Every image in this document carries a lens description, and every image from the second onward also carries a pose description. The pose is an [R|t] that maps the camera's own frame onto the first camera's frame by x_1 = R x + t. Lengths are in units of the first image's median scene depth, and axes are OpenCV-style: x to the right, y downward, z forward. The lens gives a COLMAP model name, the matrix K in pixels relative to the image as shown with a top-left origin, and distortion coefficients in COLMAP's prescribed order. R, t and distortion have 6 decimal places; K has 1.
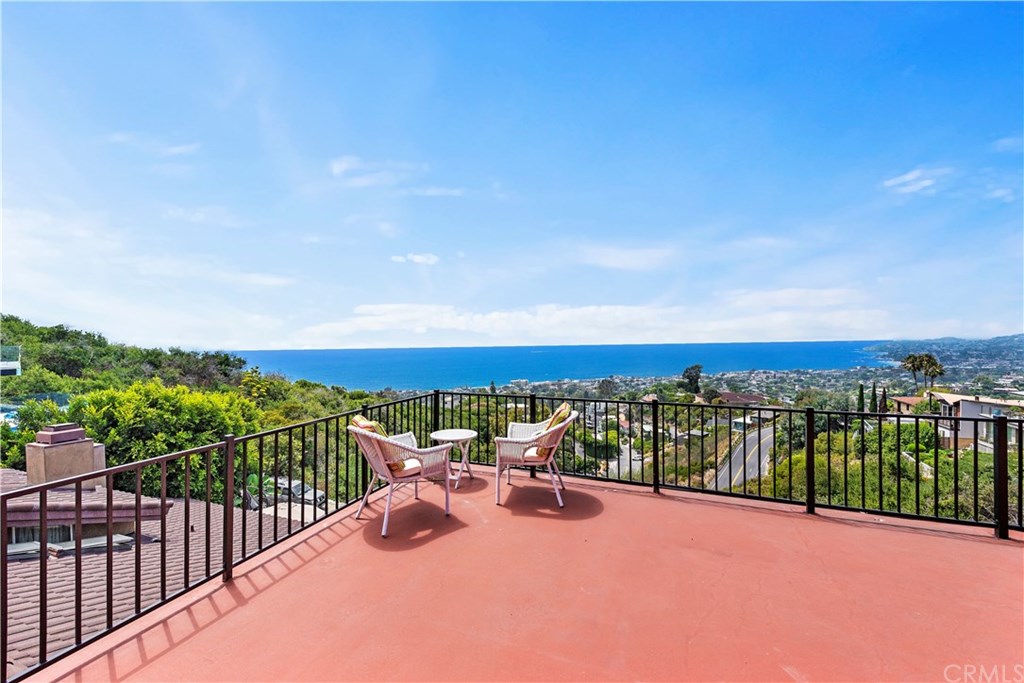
lens RADIAL K [[405.1, 0, 507.5], [0, 405.1, 344.5], [0, 0, 1]] dist [0.018260, -0.003259]
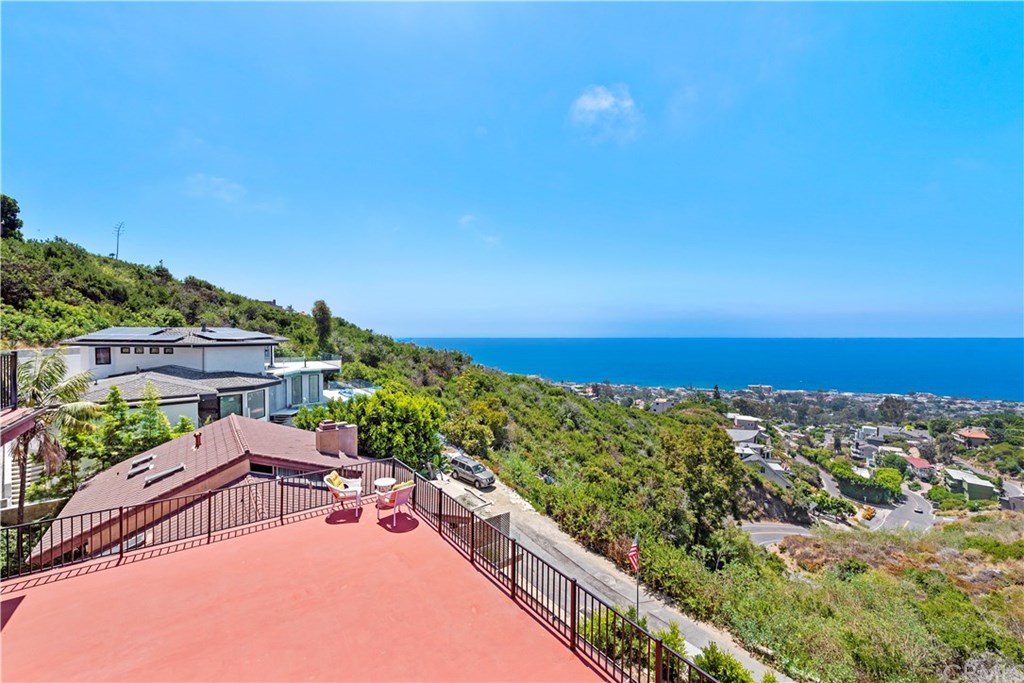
lens RADIAL K [[405.1, 0, 509.7], [0, 405.1, 339.6], [0, 0, 1]] dist [0.018260, -0.003259]
pose [[0.857609, 0.039583, -0.512776, 0.111332], [-0.035371, 0.999213, 0.017977, -0.043962], [0.513084, 0.002720, 0.858334, -0.039832]]
